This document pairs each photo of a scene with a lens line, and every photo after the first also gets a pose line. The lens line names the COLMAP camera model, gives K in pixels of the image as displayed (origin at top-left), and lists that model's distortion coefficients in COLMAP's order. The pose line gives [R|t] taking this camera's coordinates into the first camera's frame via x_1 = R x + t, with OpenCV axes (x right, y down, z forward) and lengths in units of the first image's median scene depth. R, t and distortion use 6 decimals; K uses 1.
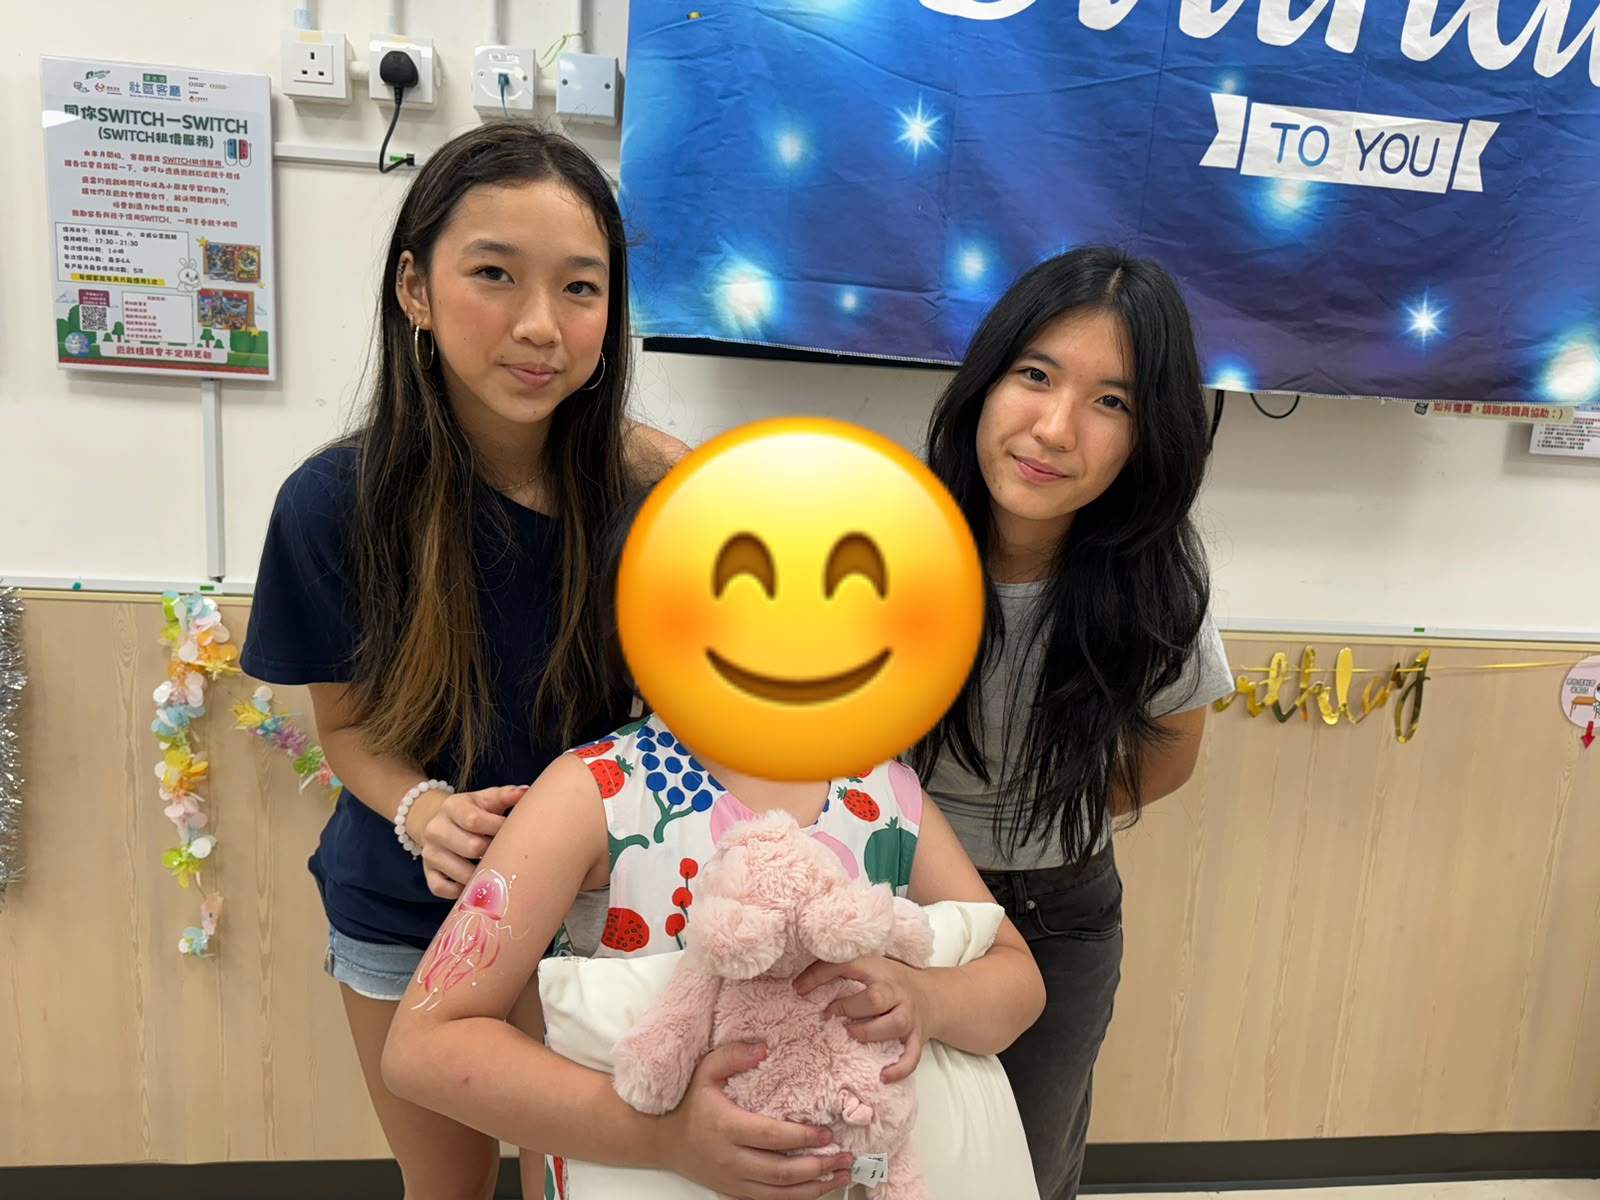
lens RADIAL K [[1119.3, 0, 810.8], [0, 1119.3, 618.9], [0, 0, 1]] dist [-0.006711, -0.005795]
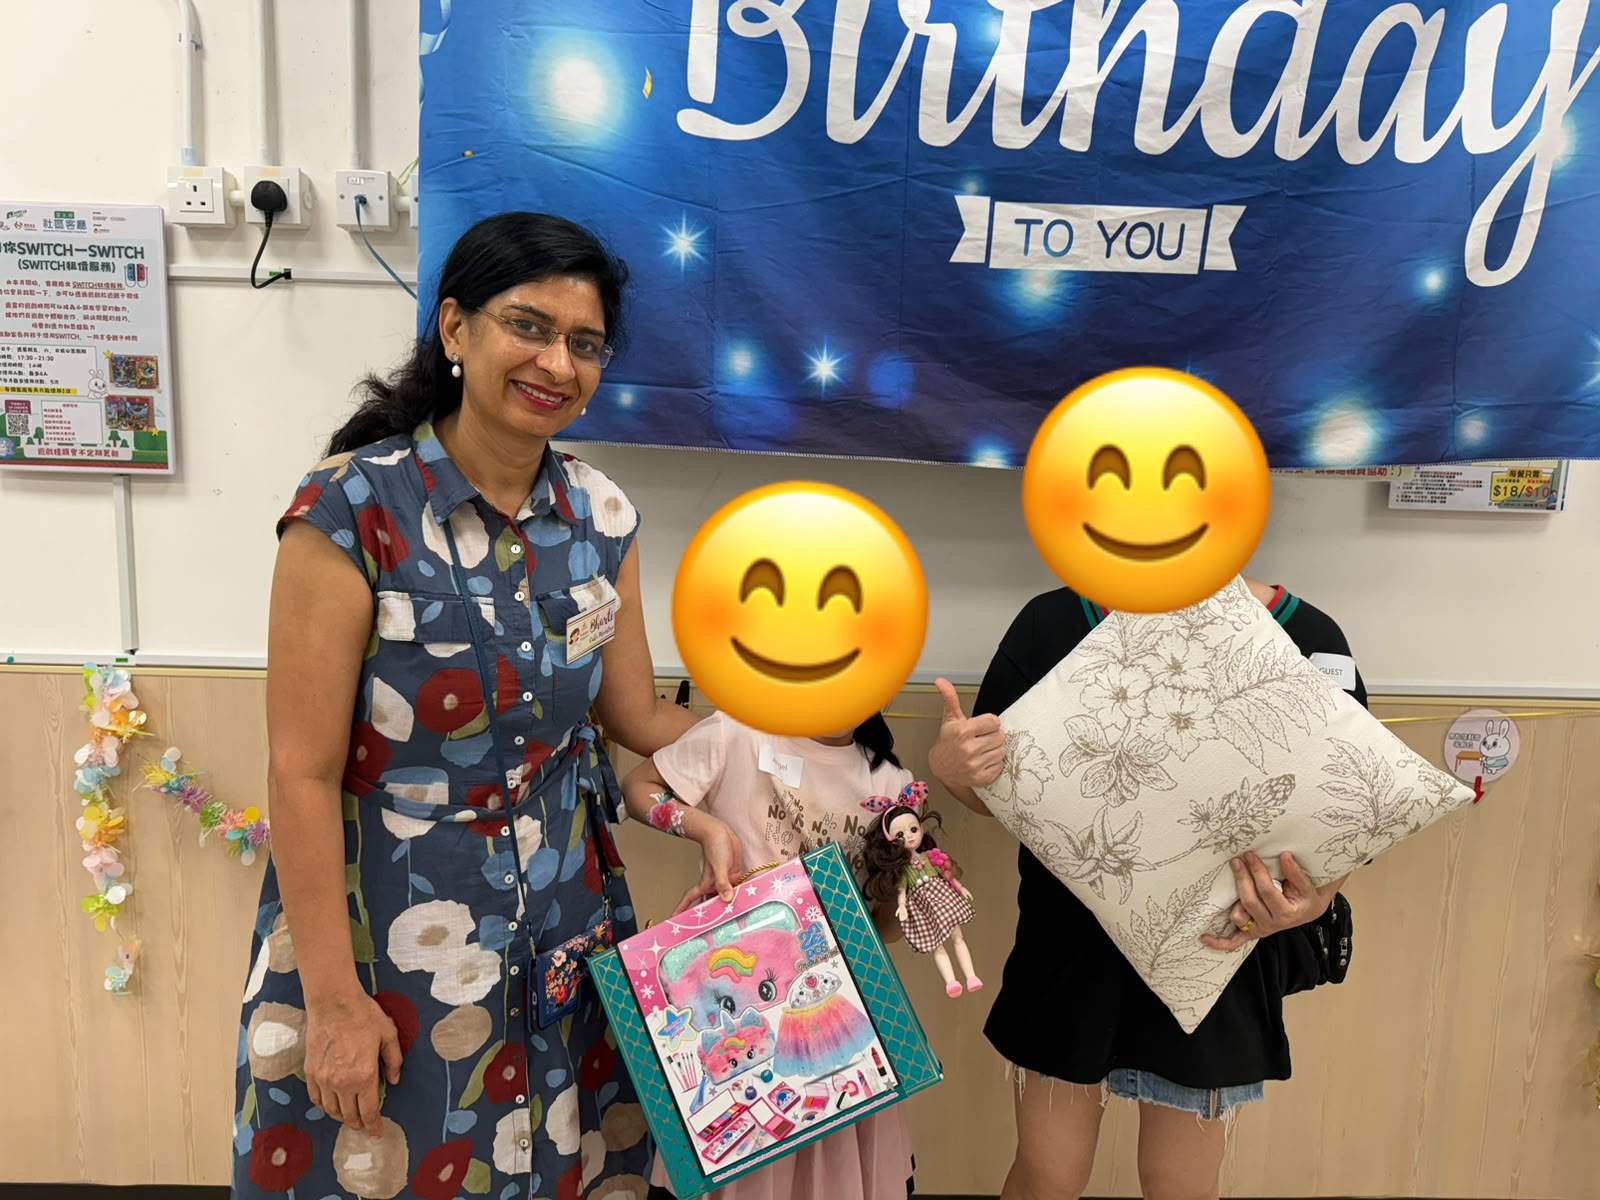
lens RADIAL K [[1171.6, 0, 832.5], [0, 1171.6, 640.0], [0, 0, 1]] dist [0.036362, -0.055456]
pose [[0.996085, -0.013162, -0.087419, 0.292629], [0.011039, 0.999633, -0.024719, -0.011832], [0.087713, 0.023657, 0.995865, -0.119192]]
